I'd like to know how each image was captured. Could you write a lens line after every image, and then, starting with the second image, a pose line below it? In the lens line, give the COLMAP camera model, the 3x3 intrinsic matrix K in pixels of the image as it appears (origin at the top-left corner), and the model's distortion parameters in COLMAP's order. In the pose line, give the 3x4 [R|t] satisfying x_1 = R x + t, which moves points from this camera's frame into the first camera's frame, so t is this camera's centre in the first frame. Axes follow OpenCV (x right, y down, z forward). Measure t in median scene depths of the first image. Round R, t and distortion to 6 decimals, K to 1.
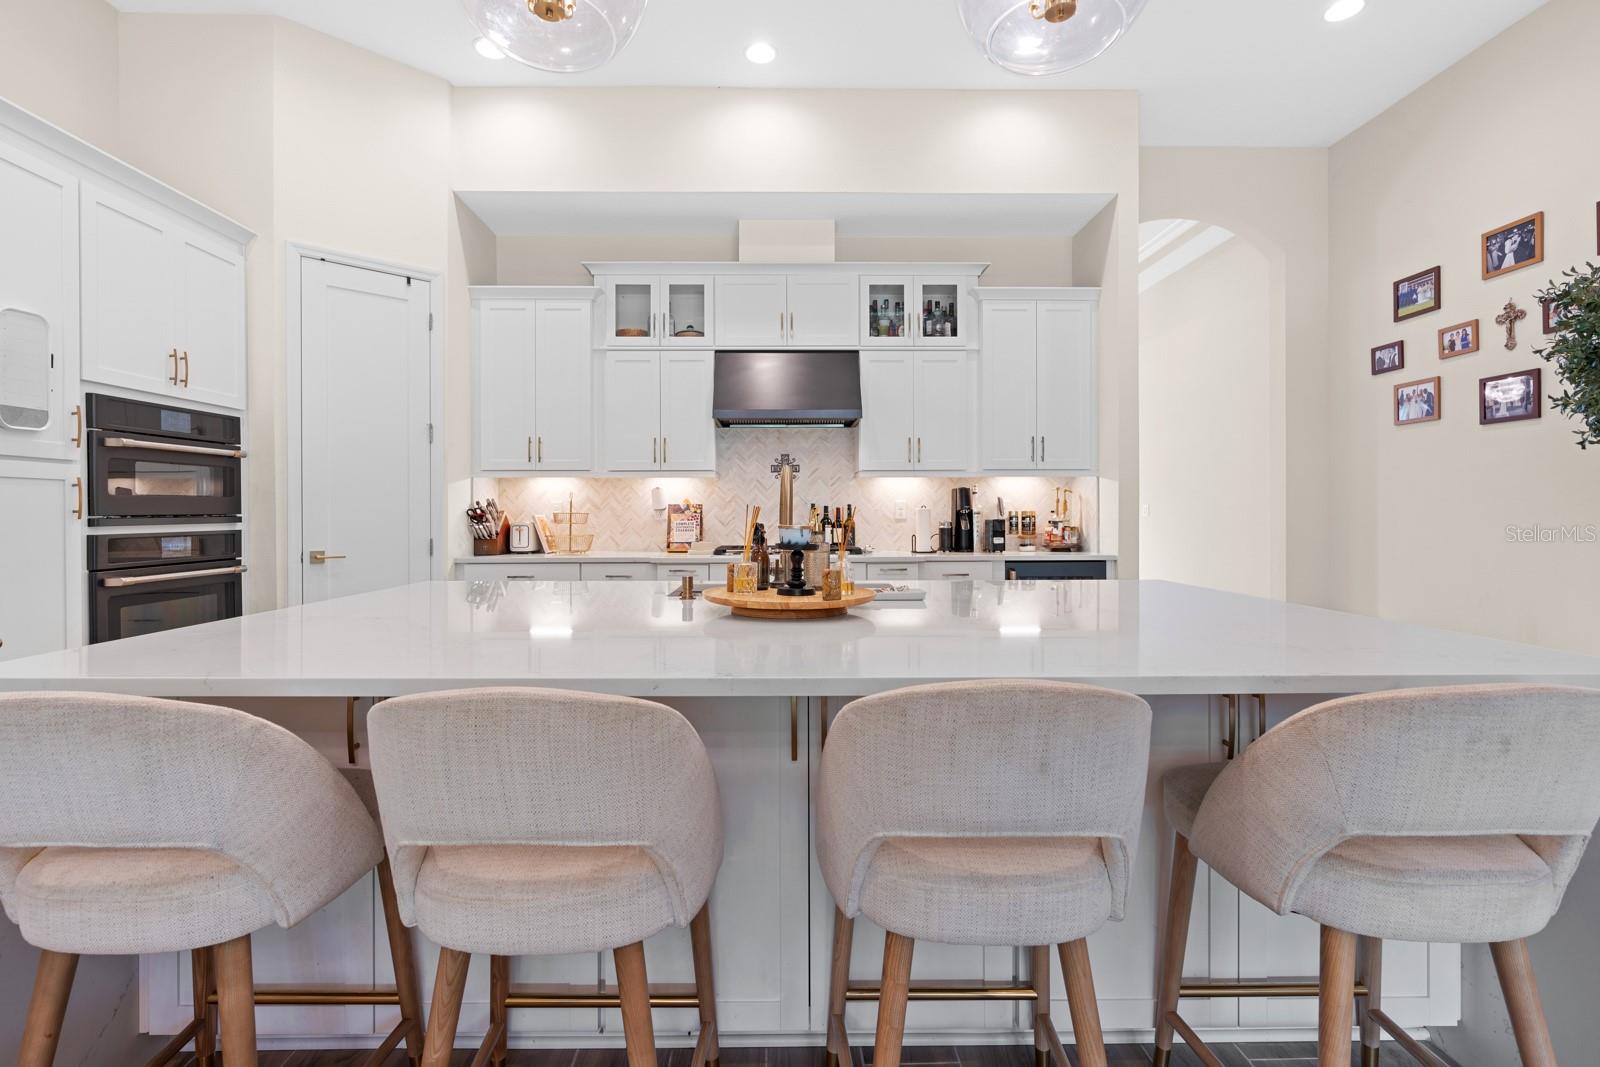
lens RADIAL K [[726.4, 0, 788.2], [0, 726.4, 510.5], [0, 0, 1]] dist [-0.009581, 0.003293]
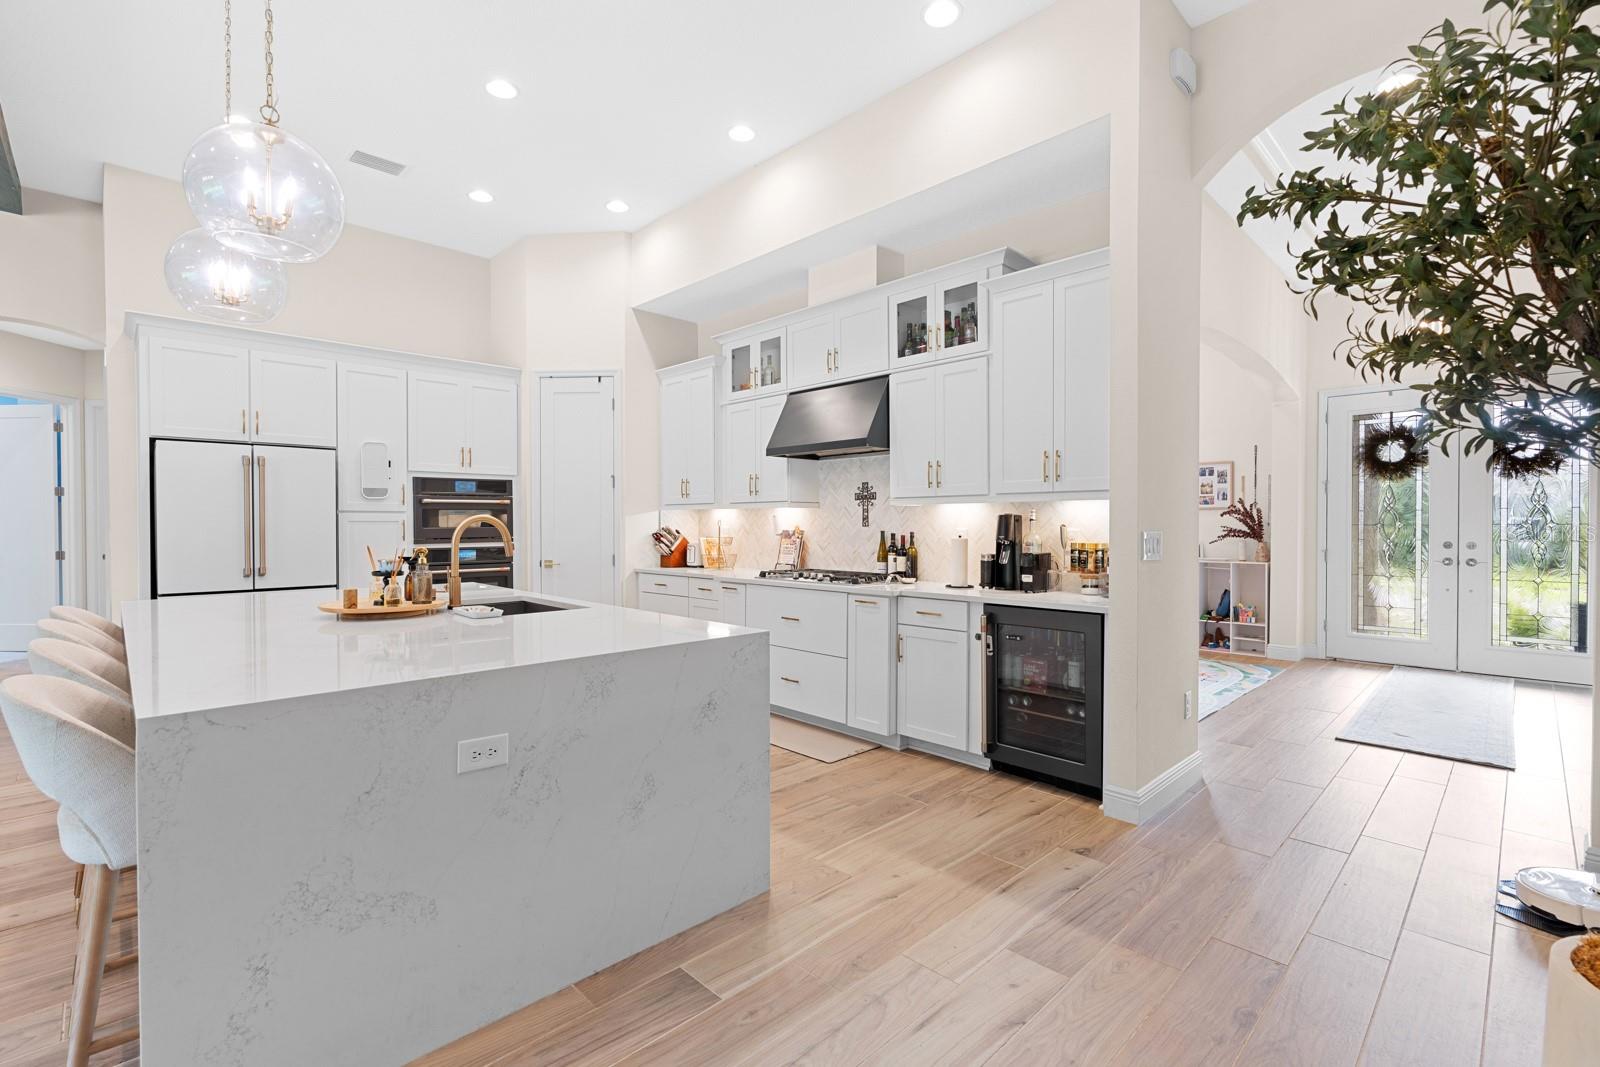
lens RADIAL K [[726.4, 0, 788.1], [0, 726.4, 530.3], [0, 0, 1]] dist [-0.009581, 0.003293]
pose [[0.681427, 0.008354, -0.731838, 0.717973], [-0.000018, 0.999935, 0.011398, -0.022872], [0.731886, -0.007754, 0.681383, 0.238188]]
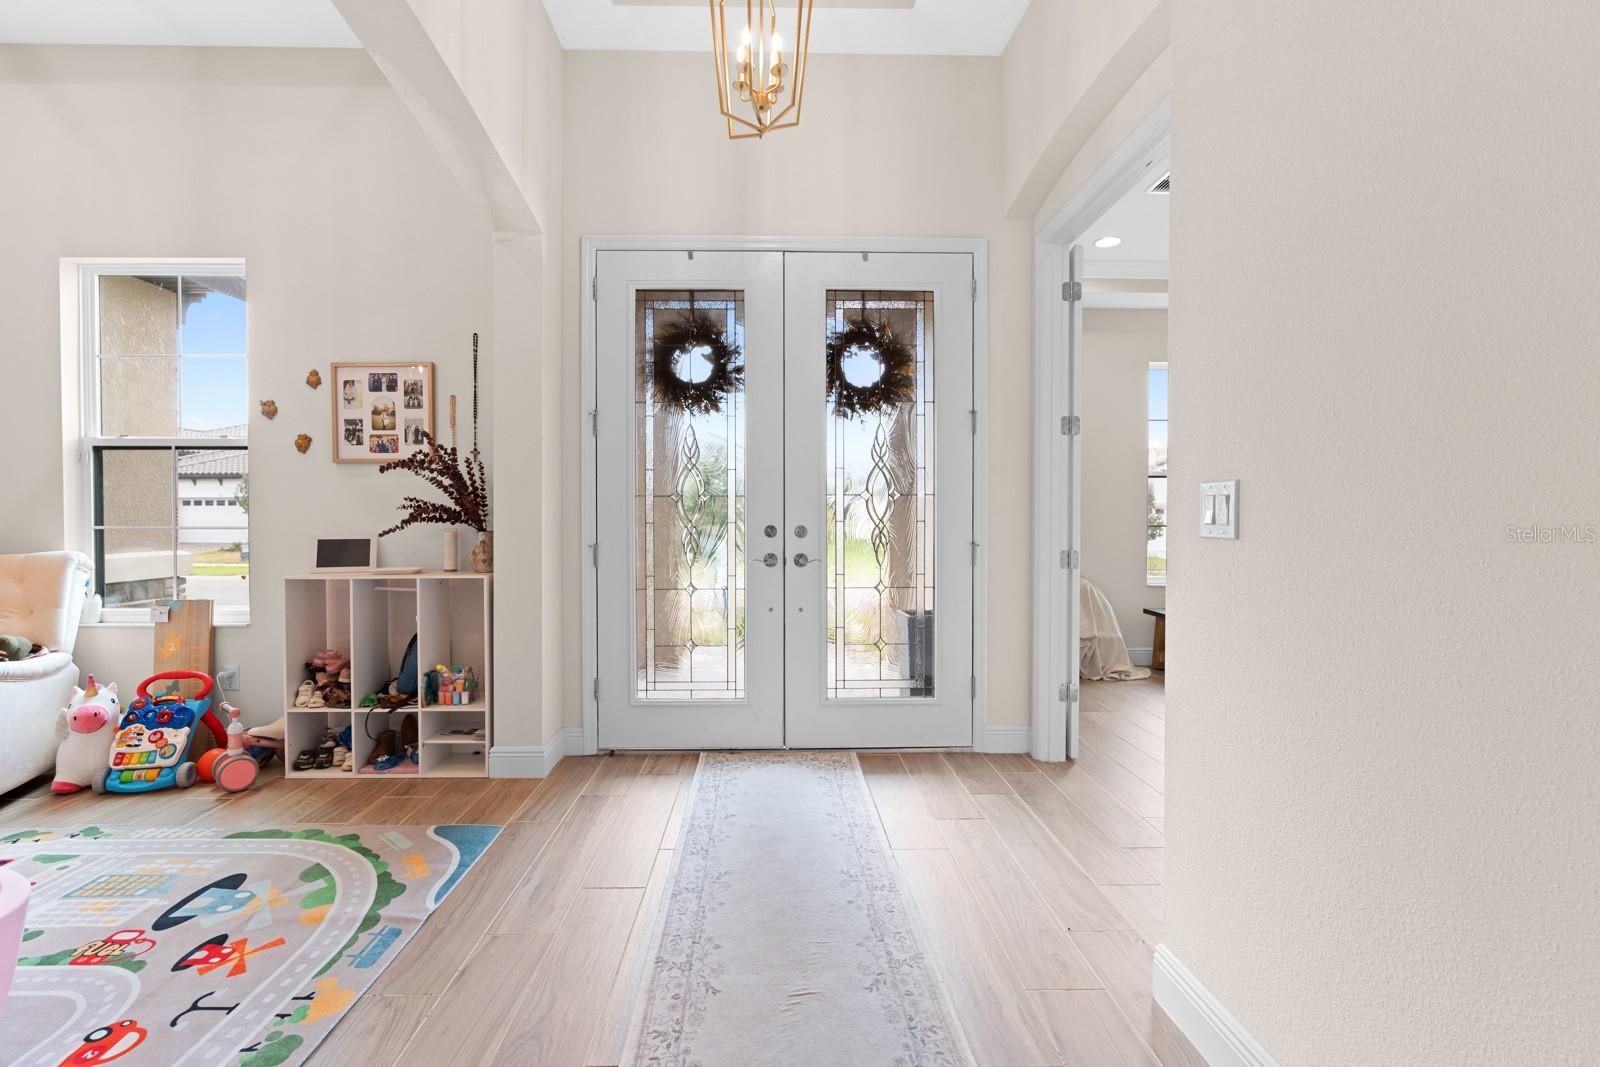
lens RADIAL K [[726.4, 0, 789.3], [0, 726.4, 528.3], [0, 0, 1]] dist [-0.009581, 0.003293]
pose [[0.999955, -0.000358, 0.009474, 0.584894], [0.000273, 0.999959, 0.009006, 0.009886], [-0.009477, -0.009003, 0.999915, 1.267518]]
